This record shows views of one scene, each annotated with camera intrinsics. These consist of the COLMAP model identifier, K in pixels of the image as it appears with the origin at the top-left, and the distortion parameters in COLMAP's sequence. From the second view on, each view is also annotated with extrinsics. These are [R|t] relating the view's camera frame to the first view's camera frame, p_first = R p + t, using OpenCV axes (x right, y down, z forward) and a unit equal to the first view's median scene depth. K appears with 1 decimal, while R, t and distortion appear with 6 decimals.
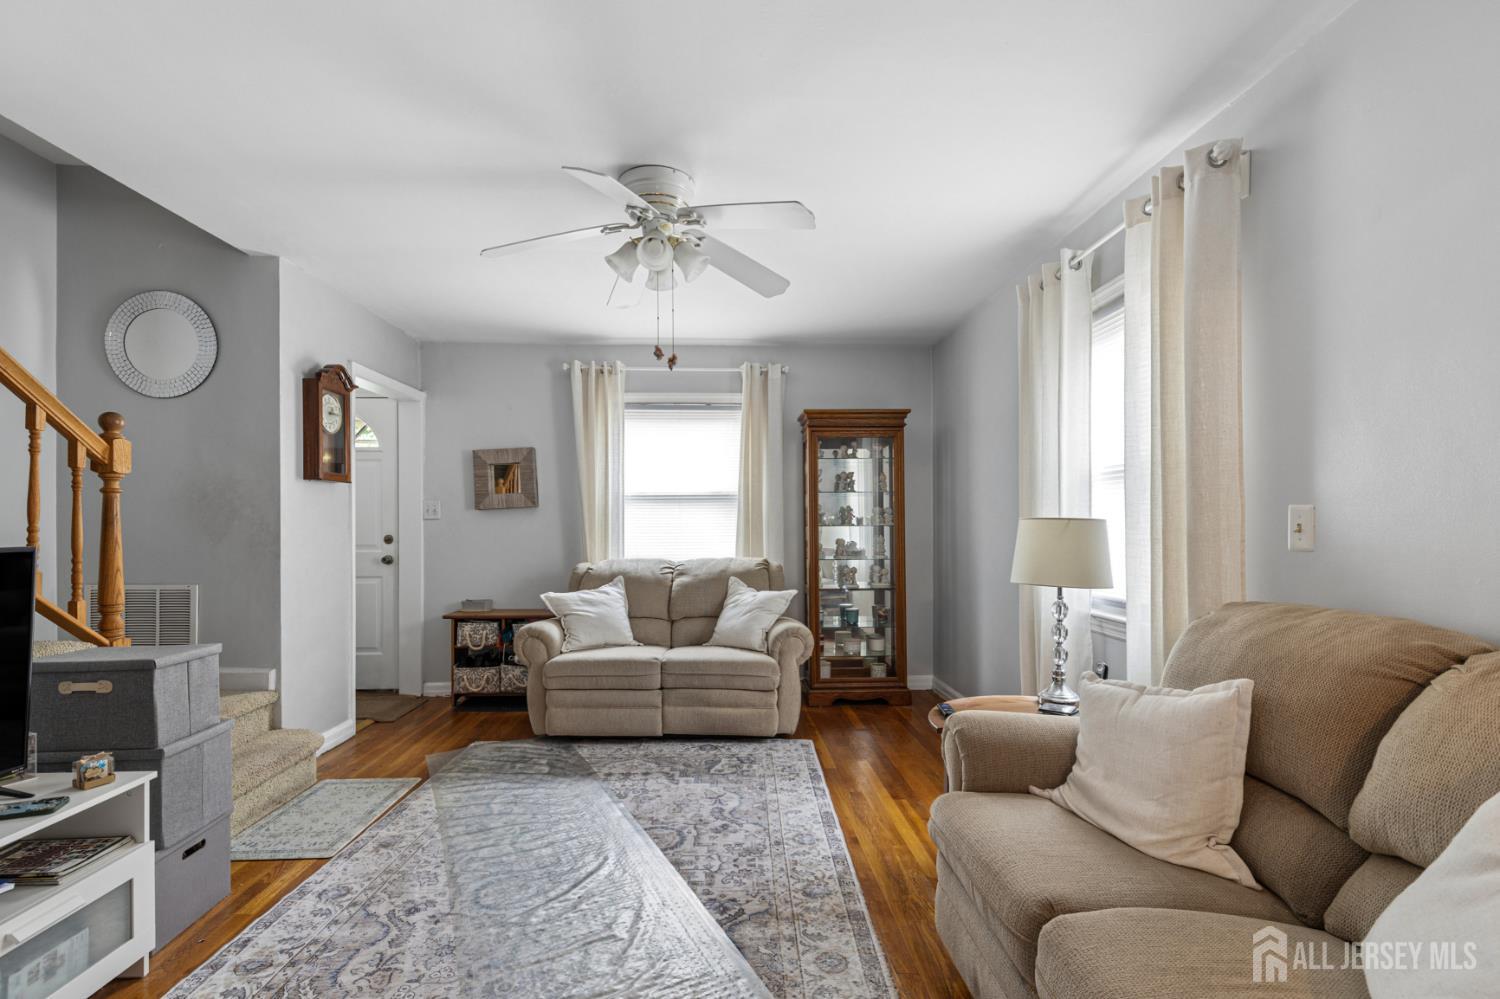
lens RADIAL K [[689.7, 0, 741.9], [0, 689.7, 512.0], [0, 0, 1]] dist [-0.000077, 0.000181]
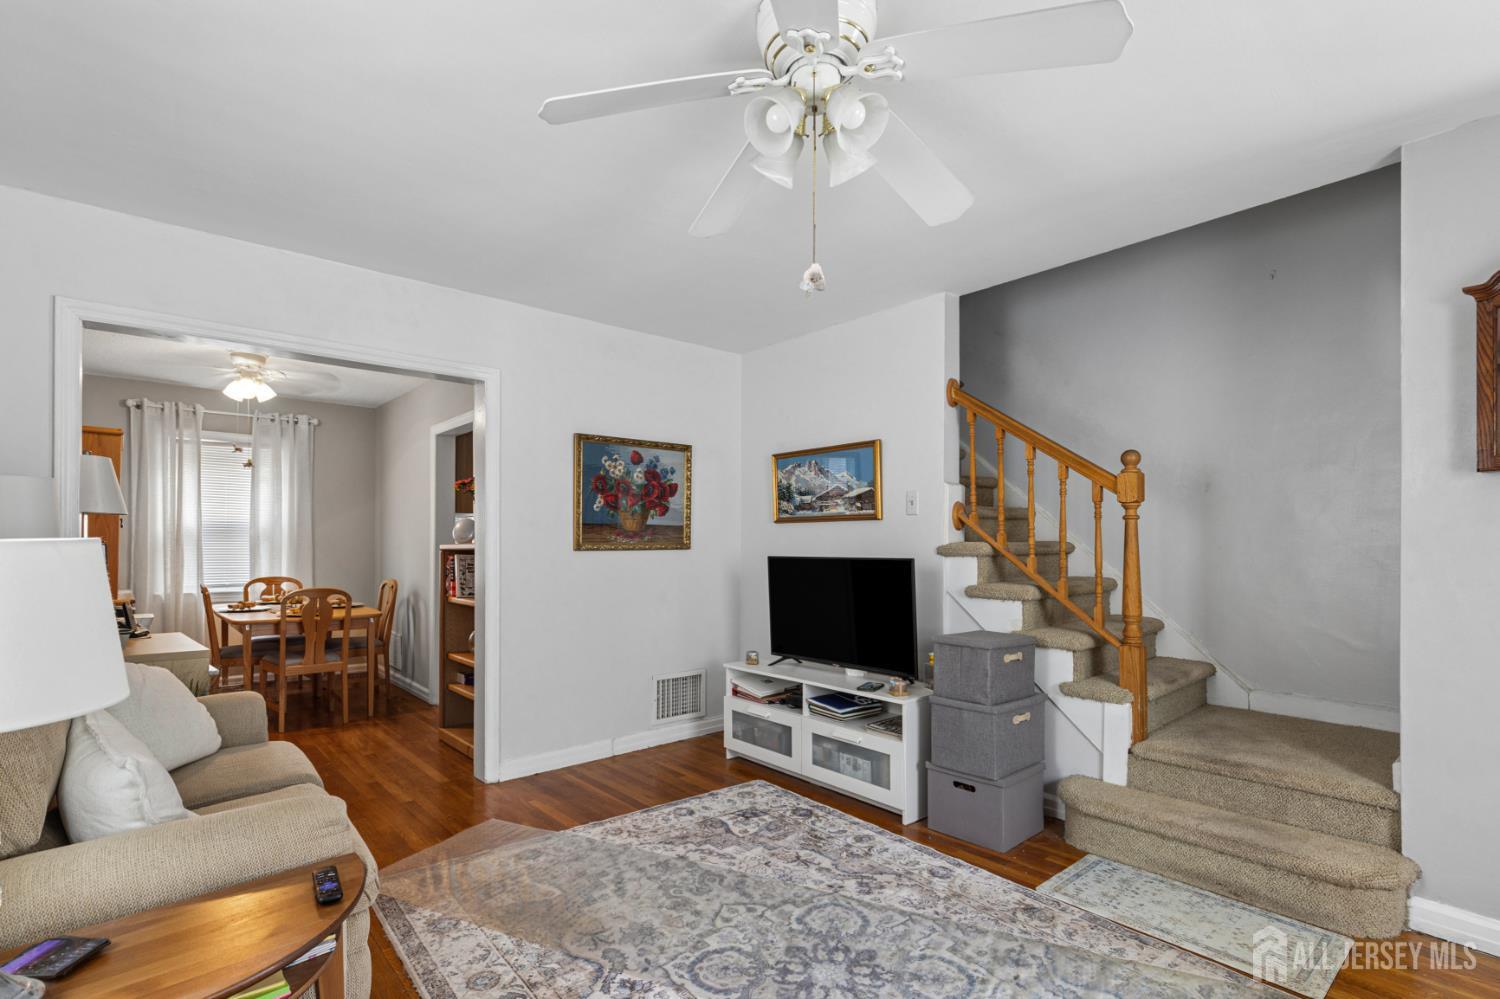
lens RADIAL K [[689.7, 0, 705.8], [0, 689.7, 540.1], [0, 0, 1]] dist [-0.000077, 0.000181]
pose [[-0.794871, -0.002857, -0.606772, 0.430983], [0.007760, 0.999859, -0.014873, 0.022790], [0.606729, -0.016530, -0.794737, 1.785024]]
